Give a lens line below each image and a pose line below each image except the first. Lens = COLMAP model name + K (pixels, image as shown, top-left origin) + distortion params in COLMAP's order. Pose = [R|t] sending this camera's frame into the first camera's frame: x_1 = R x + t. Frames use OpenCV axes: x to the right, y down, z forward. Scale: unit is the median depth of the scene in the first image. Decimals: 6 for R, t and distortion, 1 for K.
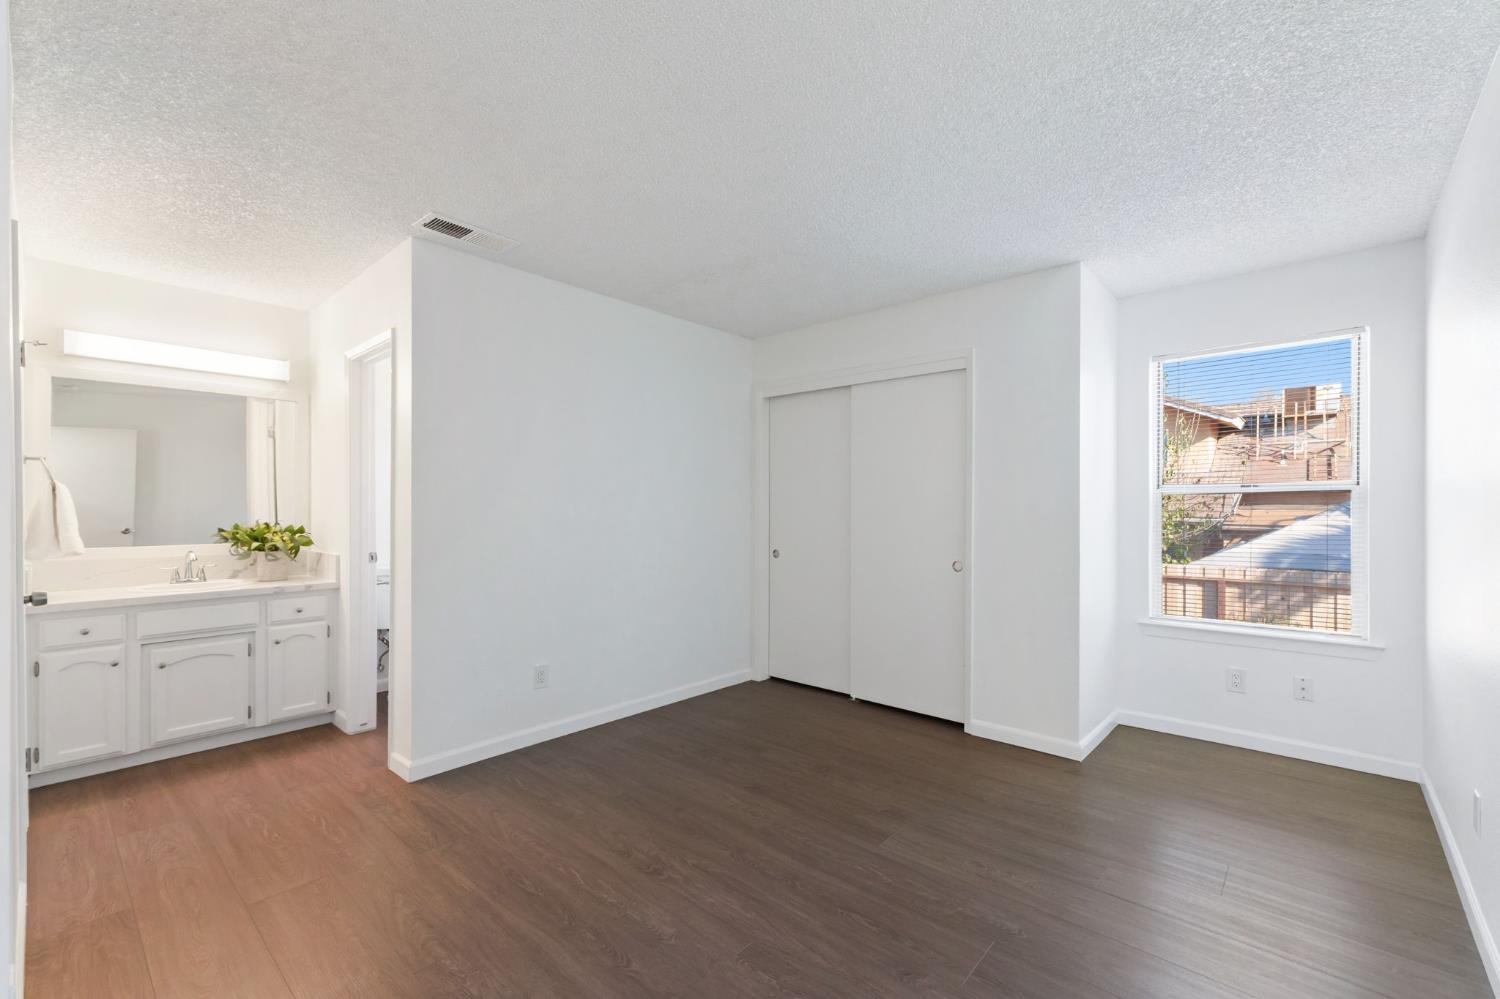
lens RADIAL K [[630.2, 0, 749.2], [0, 630.2, 502.9], [0, 0, 1]] dist [-0.000821, -0.000343]
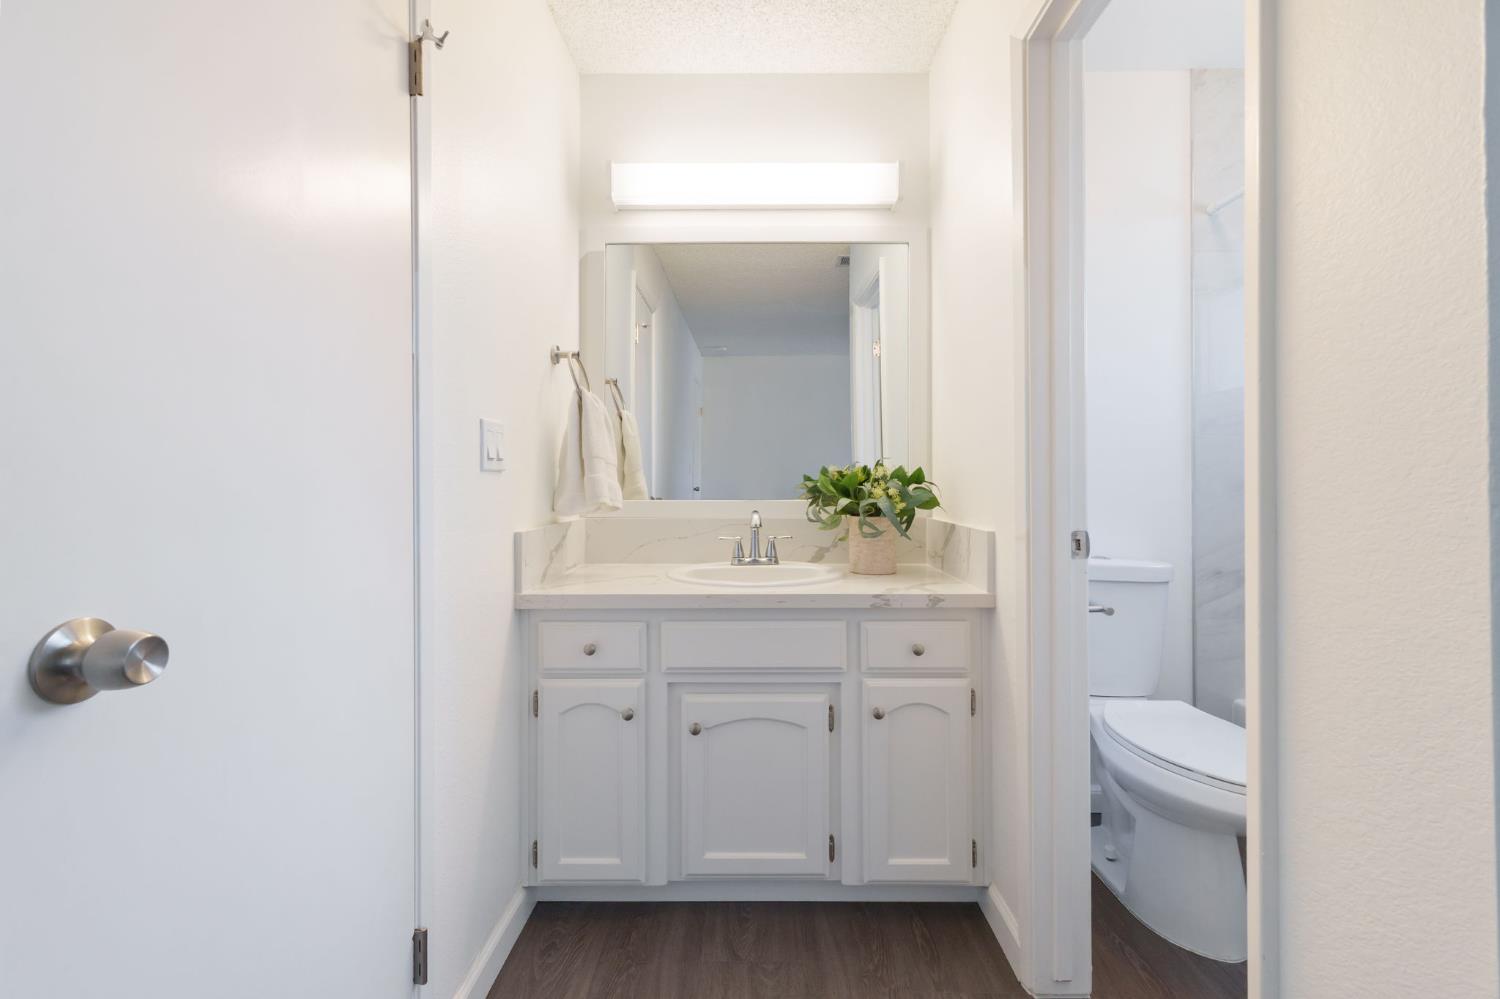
lens RADIAL K [[690.8, 0, 751.3], [0, 690.8, 476.7], [0, 0, 1]] dist [0.000334, -0.000068]
pose [[0.667702, 0.000735, -0.744428, -0.412483], [0.004996, 0.999973, 0.005469, 0.041533], [0.744412, -0.007371, 0.667680, 0.563779]]
